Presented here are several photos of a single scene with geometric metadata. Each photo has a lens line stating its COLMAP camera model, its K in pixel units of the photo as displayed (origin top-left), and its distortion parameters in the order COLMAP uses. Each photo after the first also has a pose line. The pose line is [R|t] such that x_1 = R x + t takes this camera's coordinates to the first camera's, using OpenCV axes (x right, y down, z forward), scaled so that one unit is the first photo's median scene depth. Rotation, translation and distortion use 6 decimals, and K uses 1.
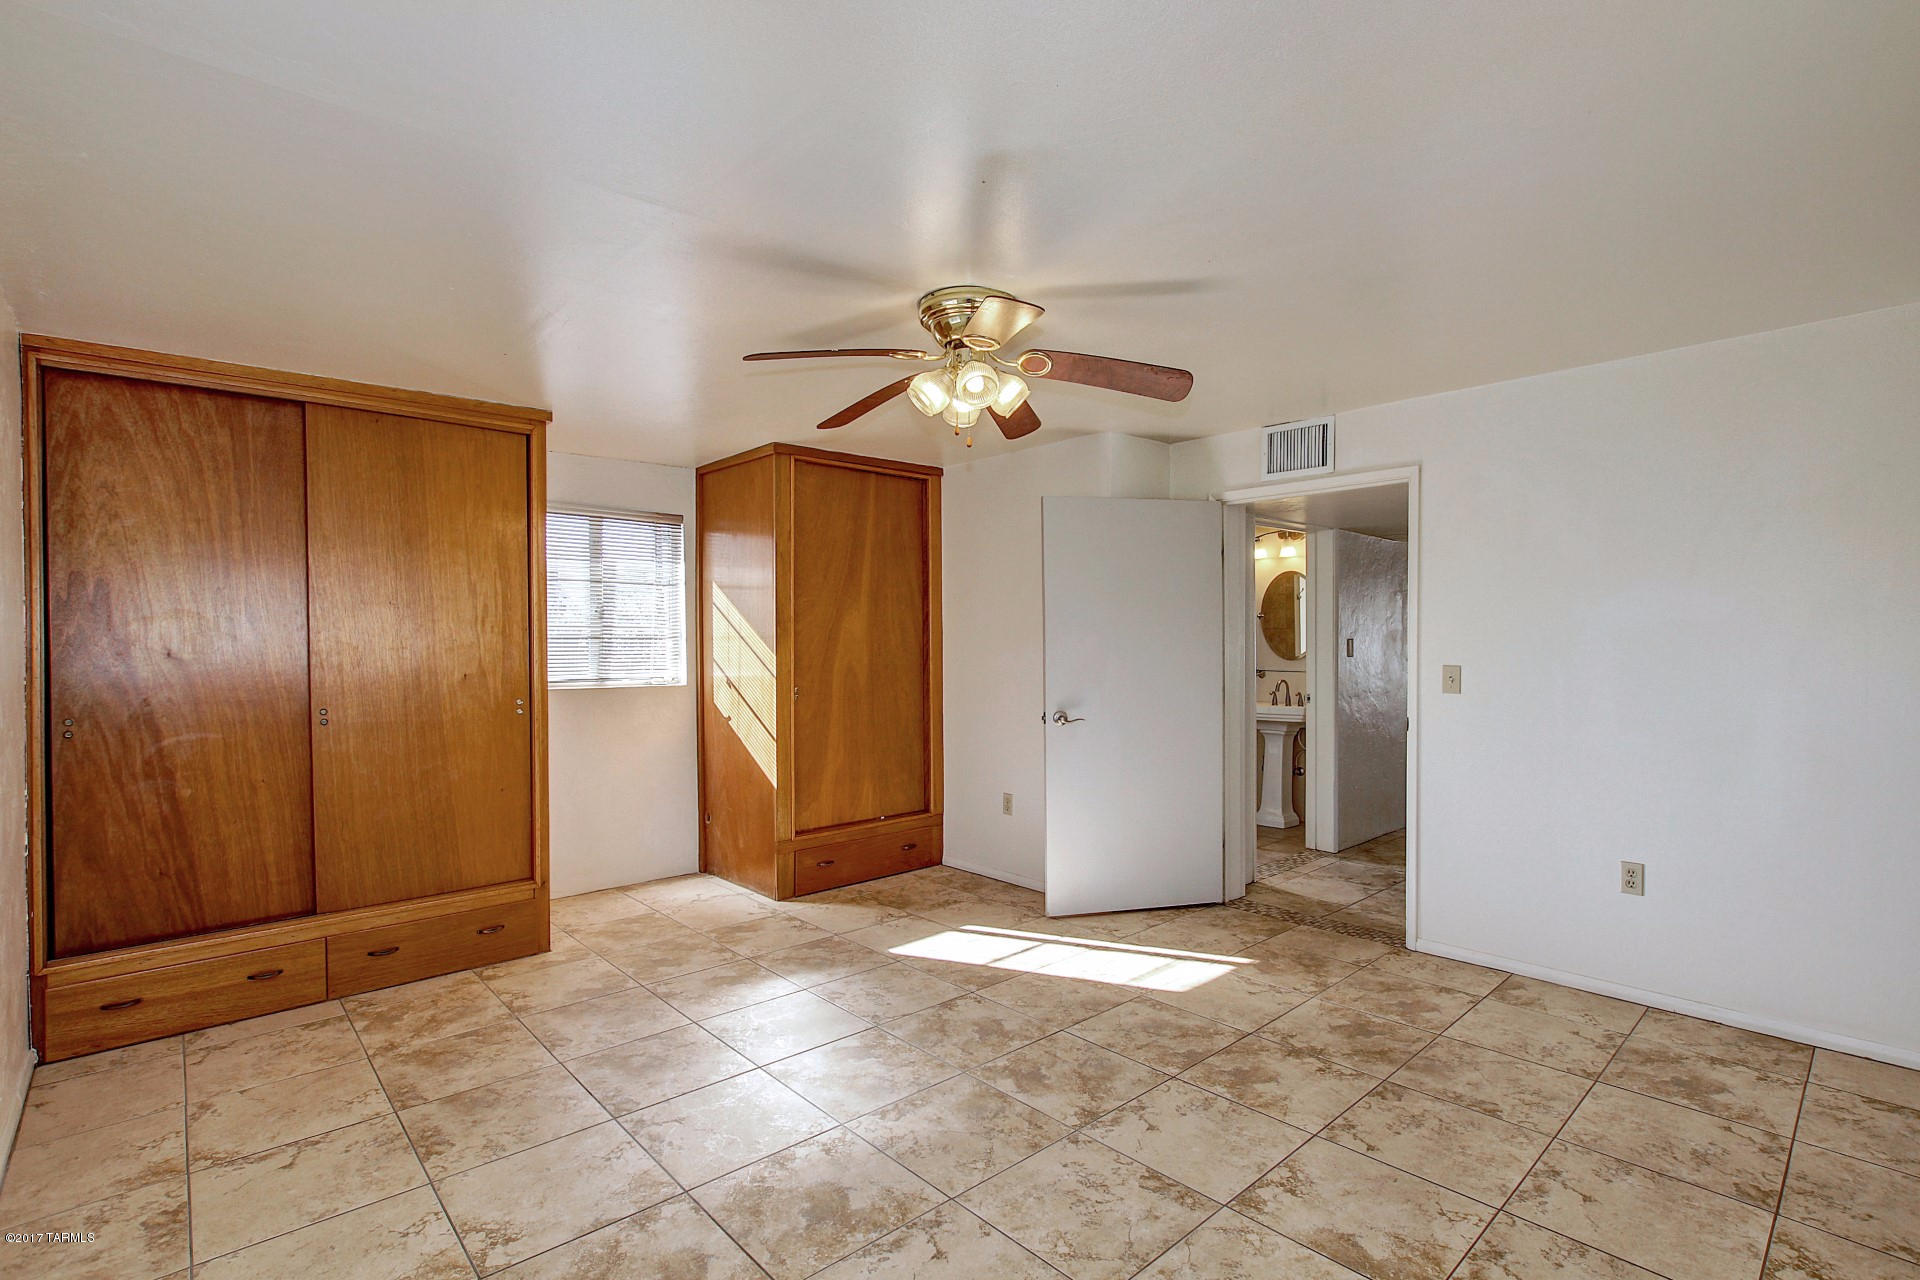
lens RADIAL K [[888.6, 0, 969.1], [0, 888.6, 653.0], [0, 0, 1]] dist [-0.023033, 0.001838]
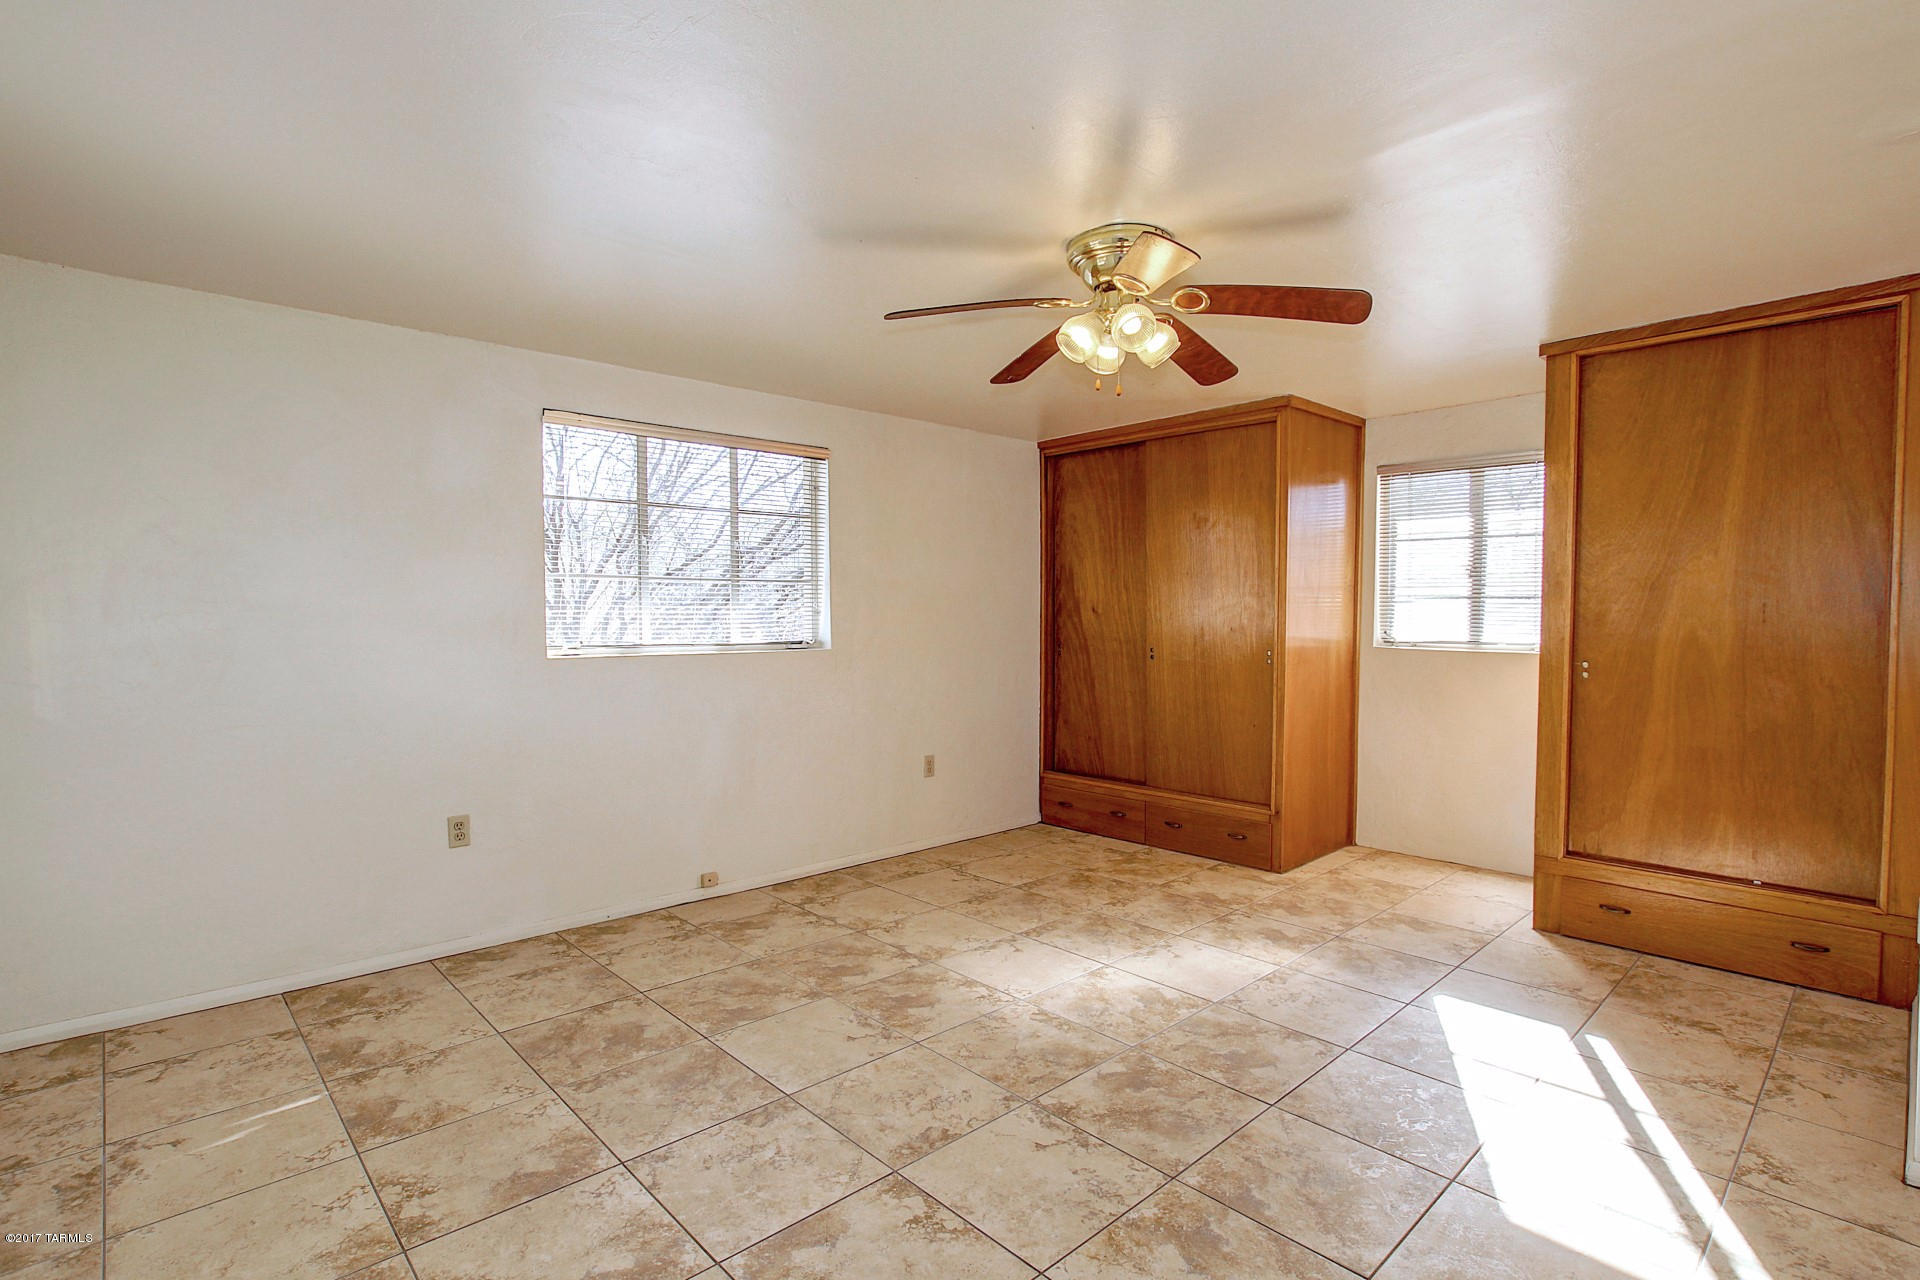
lens RADIAL K [[923.1, 0, 959.8], [0, 923.1, 649.5], [0, 0, 1]] dist [-0.014071, 0.000683]
pose [[0.022164, 0.047467, -0.998627, 0.867556], [-0.012029, 0.998813, 0.047208, -0.003094], [0.999682, 0.010967, 0.022708, 0.700202]]
